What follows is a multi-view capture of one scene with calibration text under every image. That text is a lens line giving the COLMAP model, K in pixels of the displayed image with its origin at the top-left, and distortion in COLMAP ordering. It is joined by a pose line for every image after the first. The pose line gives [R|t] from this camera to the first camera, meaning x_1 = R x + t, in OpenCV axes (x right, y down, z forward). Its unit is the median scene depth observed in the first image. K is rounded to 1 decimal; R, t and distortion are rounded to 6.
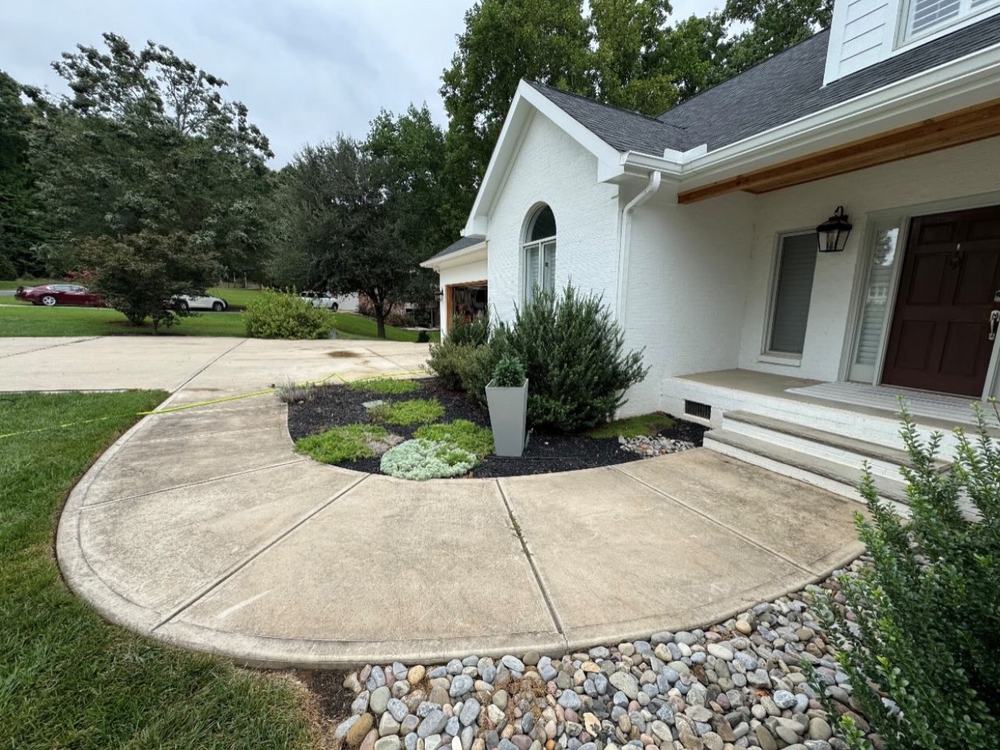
lens RADIAL K [[389.8, 0, 500.0], [0, 389.8, 375.0], [0, 0, 1]] dist [-0.001724, -0.000087]
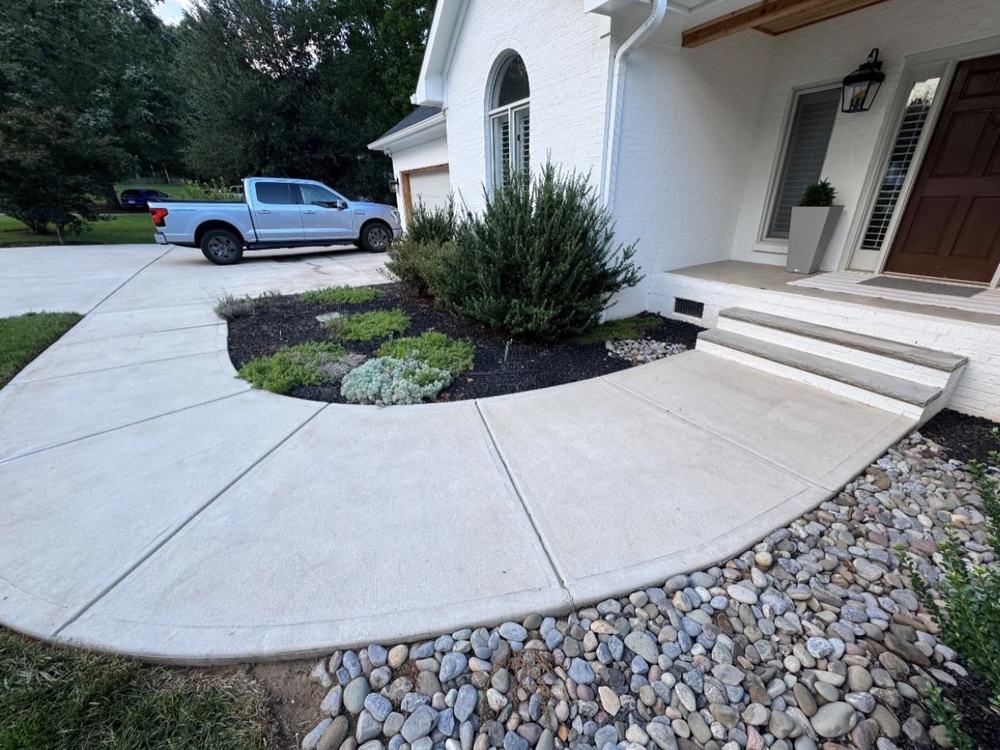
lens RADIAL K [[389.8, 0, 500.0], [0, 389.8, 375.0], [0, 0, 1]] dist [-0.001724, -0.000087]
pose [[0.996166, -0.057393, 0.066033, -0.006263], [0.039103, 0.967251, 0.250791, -0.006729], [-0.078264, -0.247247, 0.965786, 0.126014]]
